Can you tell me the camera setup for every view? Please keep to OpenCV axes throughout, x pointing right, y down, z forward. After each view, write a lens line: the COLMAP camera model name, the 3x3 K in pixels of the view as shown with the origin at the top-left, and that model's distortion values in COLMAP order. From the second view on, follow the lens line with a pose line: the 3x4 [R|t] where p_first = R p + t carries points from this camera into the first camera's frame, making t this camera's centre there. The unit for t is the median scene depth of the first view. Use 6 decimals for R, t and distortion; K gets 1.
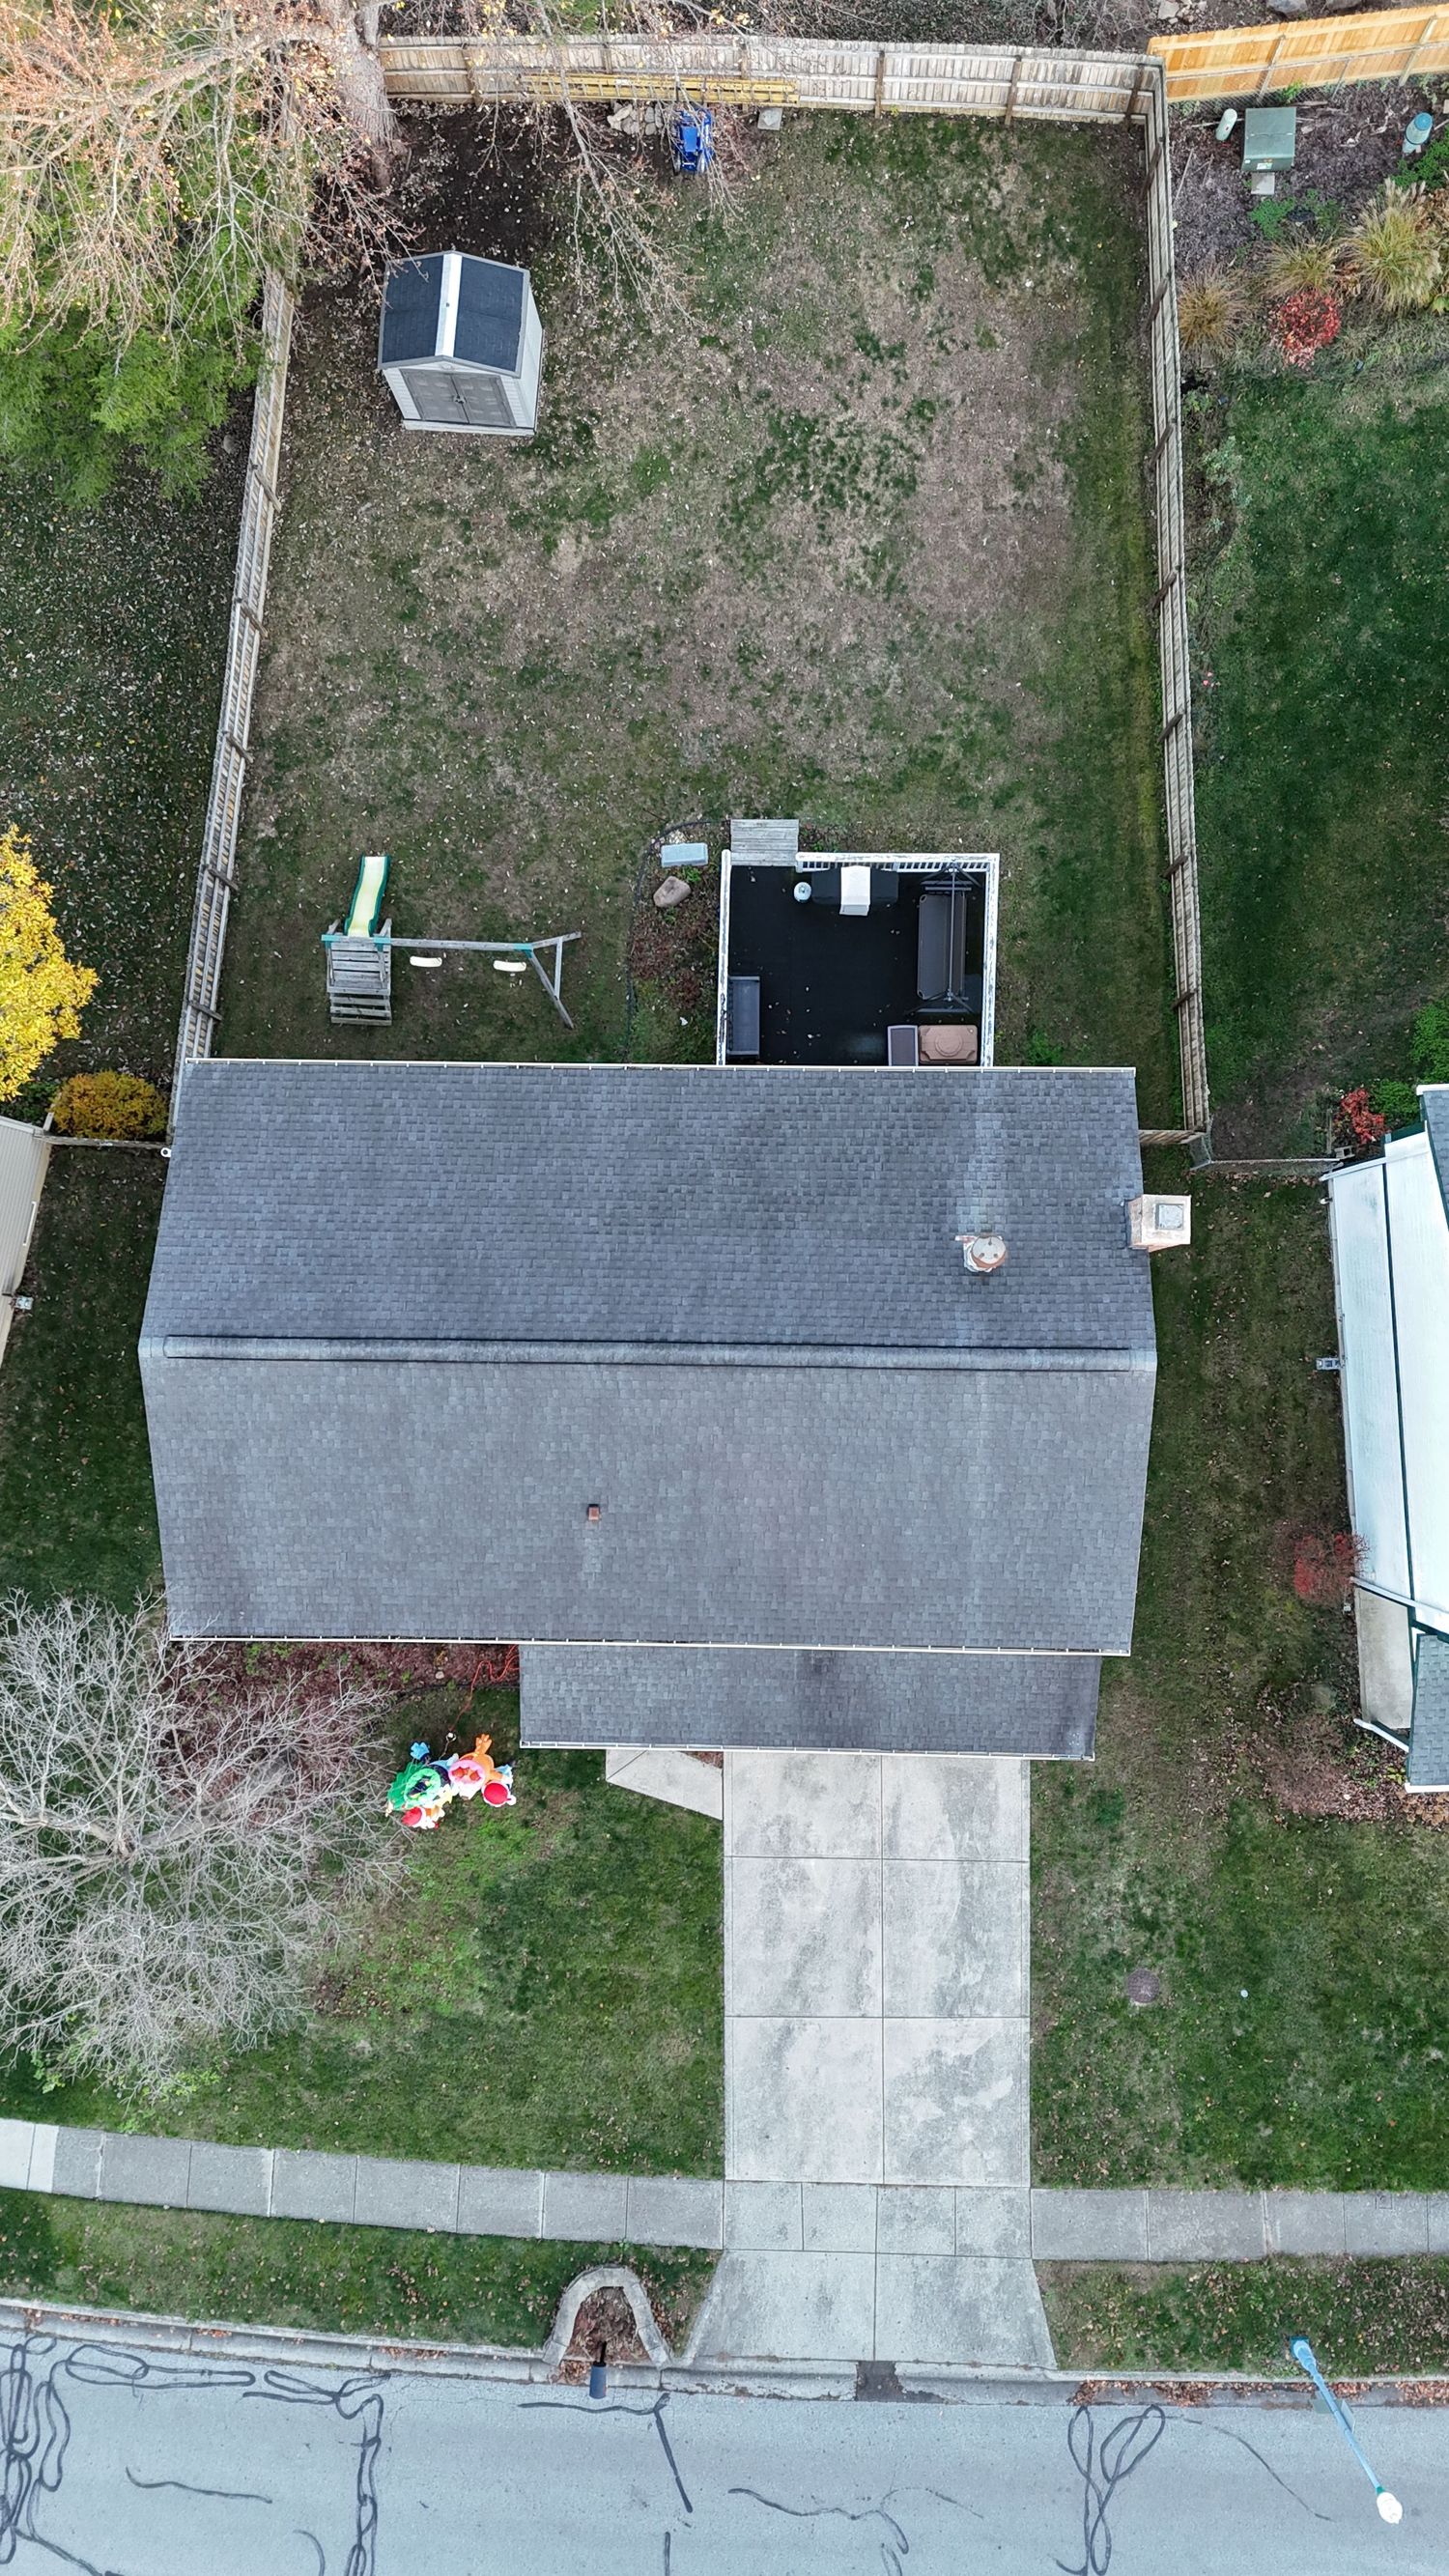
lens RADIAL K [[1922.6, 0, 724.5], [0, 1922.6, 1288.0], [0, 0, 1]] dist [-0.001896, -0.002917]
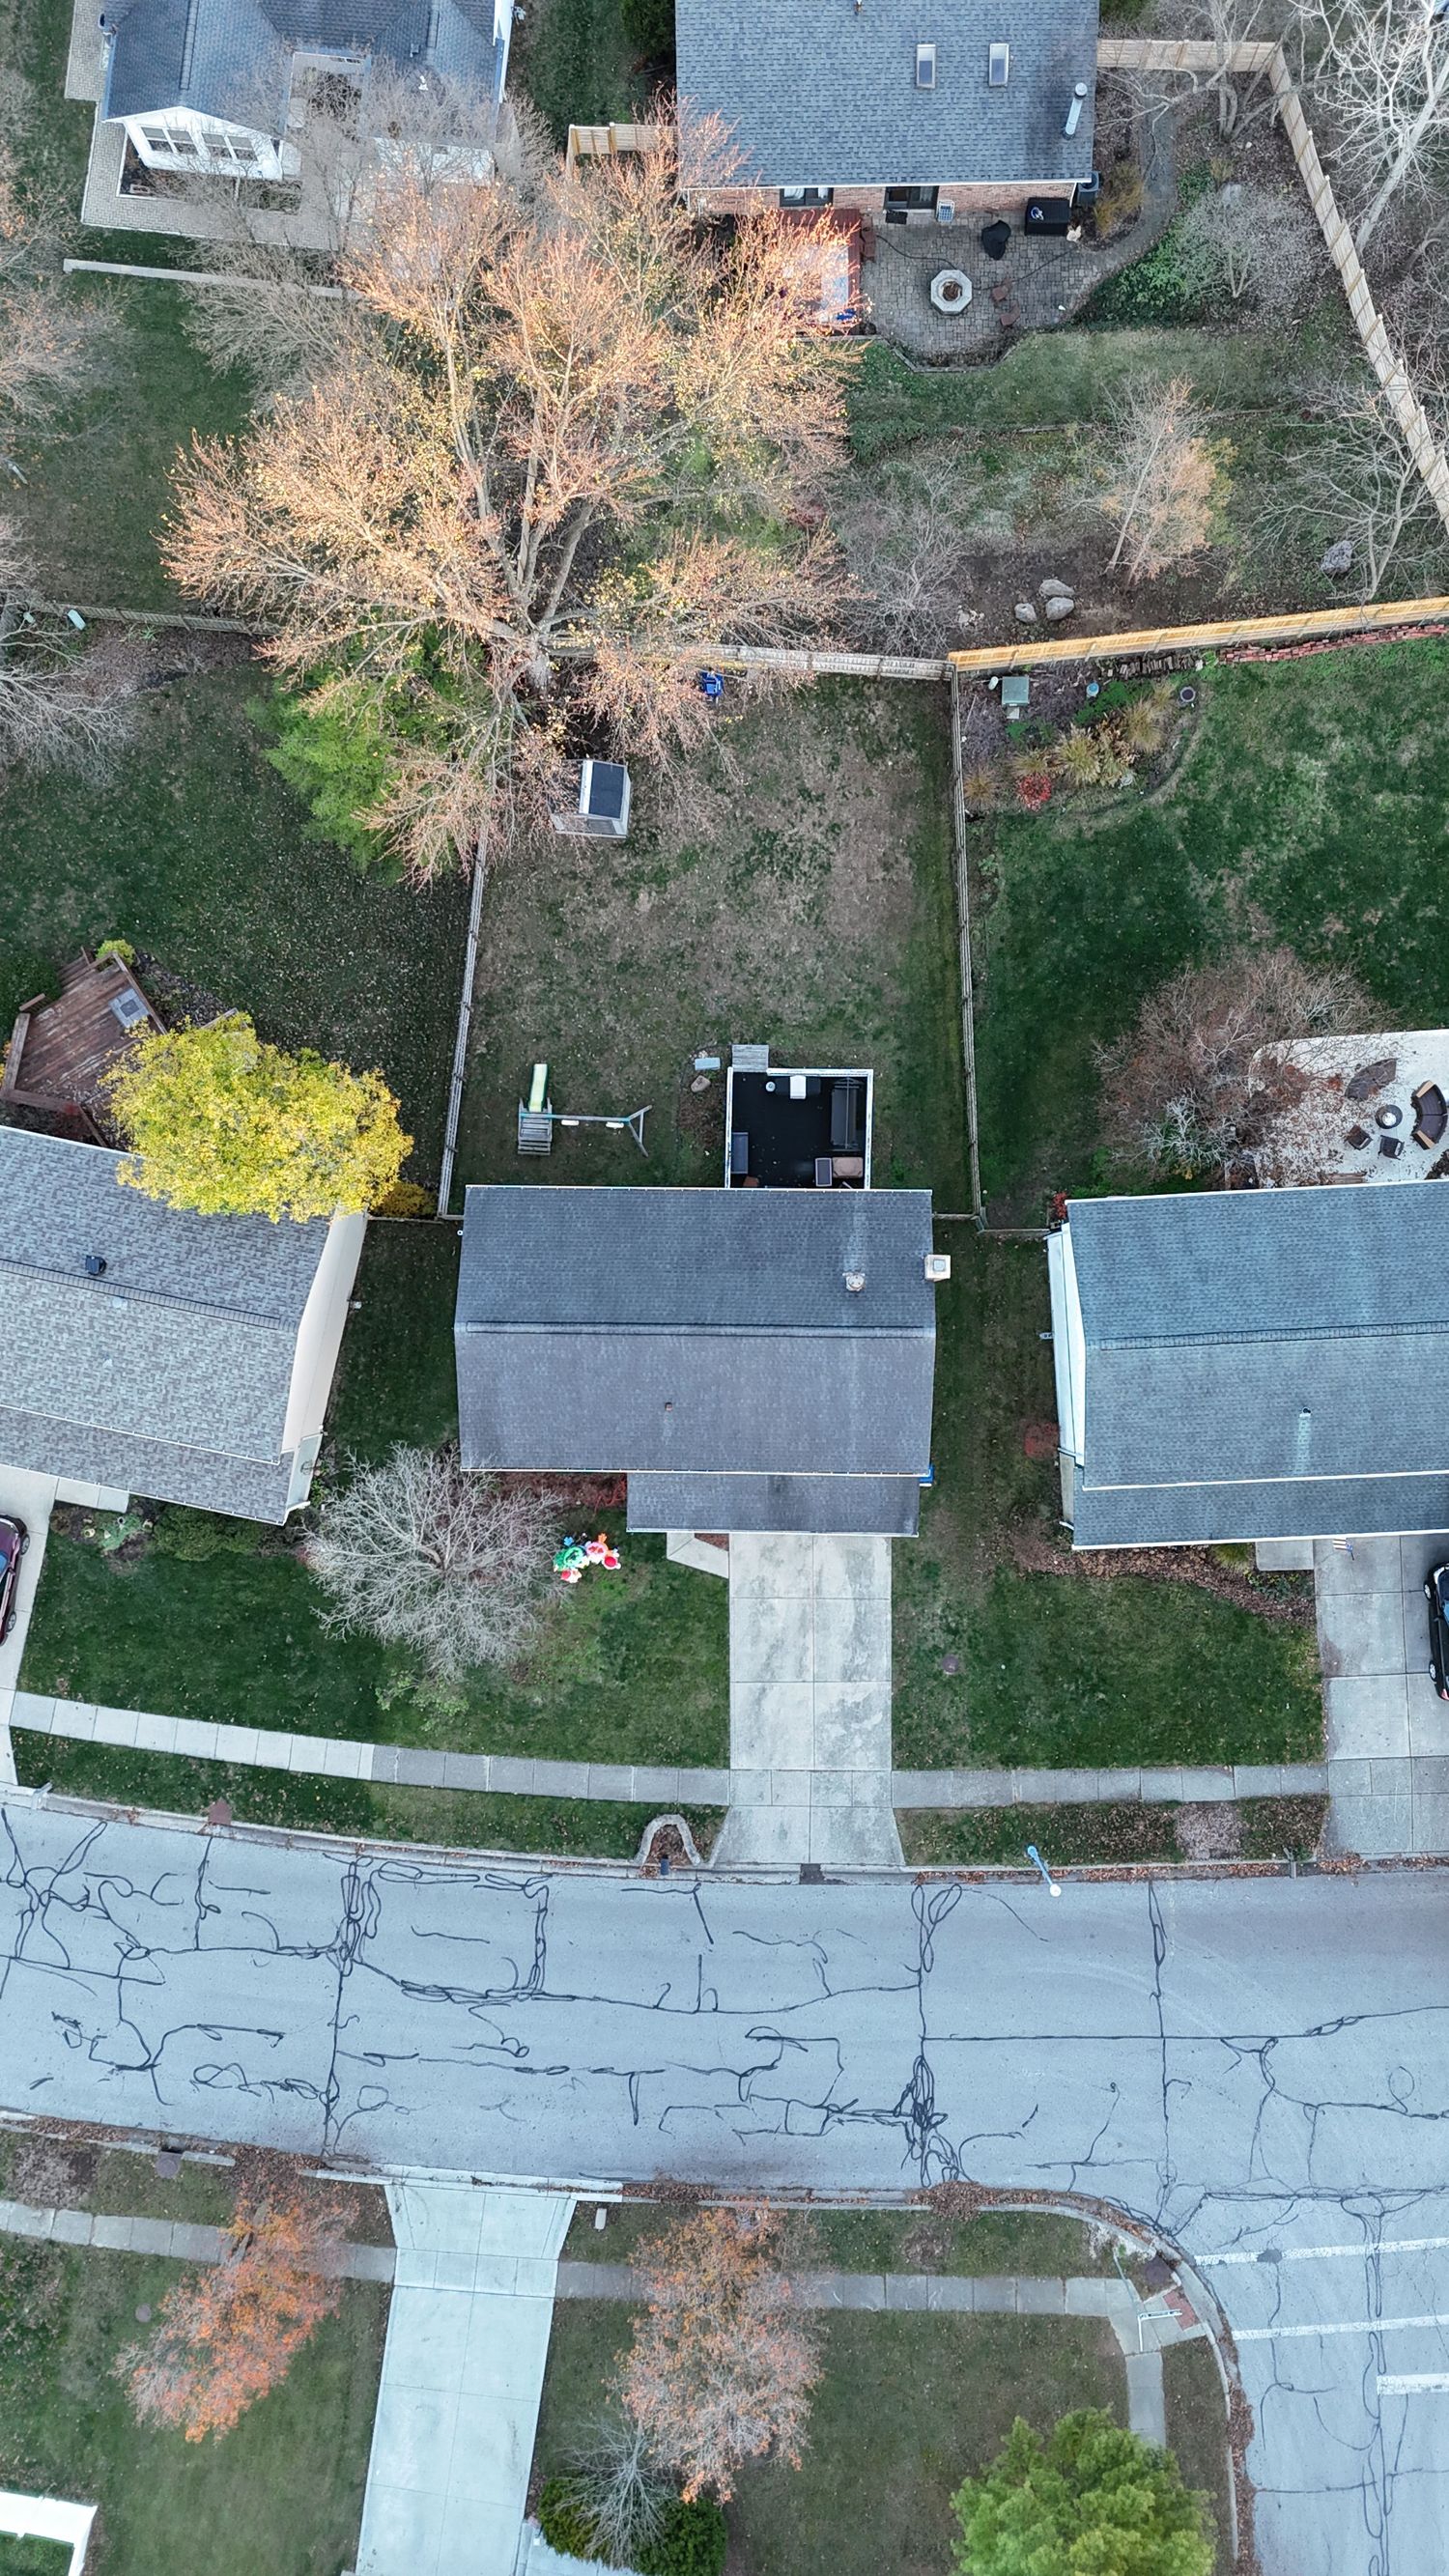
lens RADIAL K [[1922.6, 0, 724.5], [0, 1922.6, 1288.0], [0, 0, 1]] dist [-0.001896, -0.002917]
pose [[0.999962, -0.001544, 0.008595, -0.021131], [0.001504, 0.999988, 0.004702, -0.017352], [-0.008602, -0.004689, 0.999952, -0.888047]]
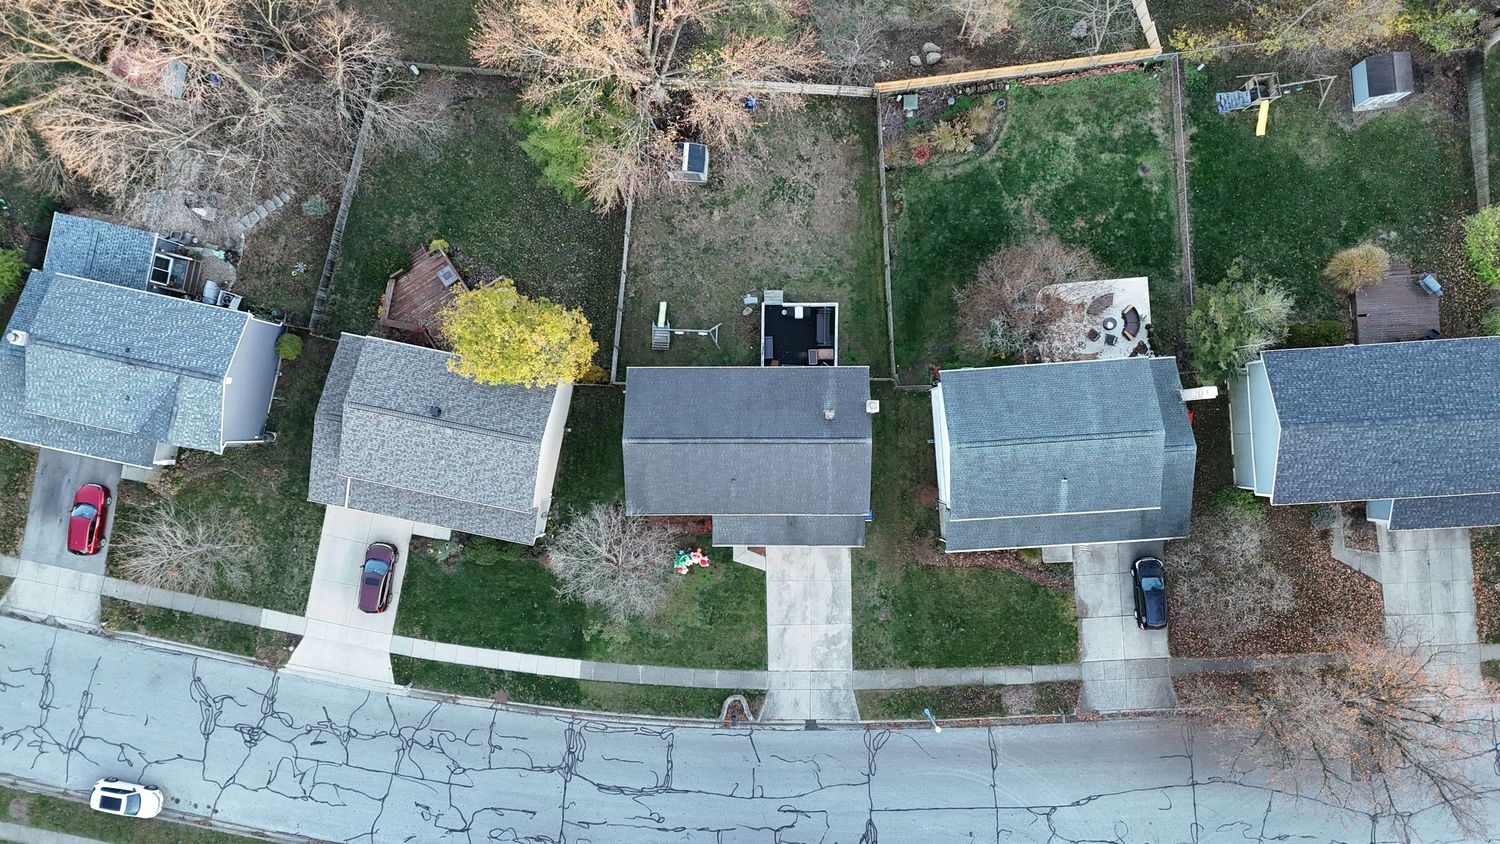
lens RADIAL K [[1119.4, 0, 750.0], [0, 1119.4, 422.0], [0, 0, 1]] dist [-0.001896, -0.002917]
pose [[0.999888, -0.014869, 0.001660, -0.030248], [0.014850, 0.999830, 0.010930, -0.025041], [-0.001822, -0.010904, 0.999939, -1.093621]]
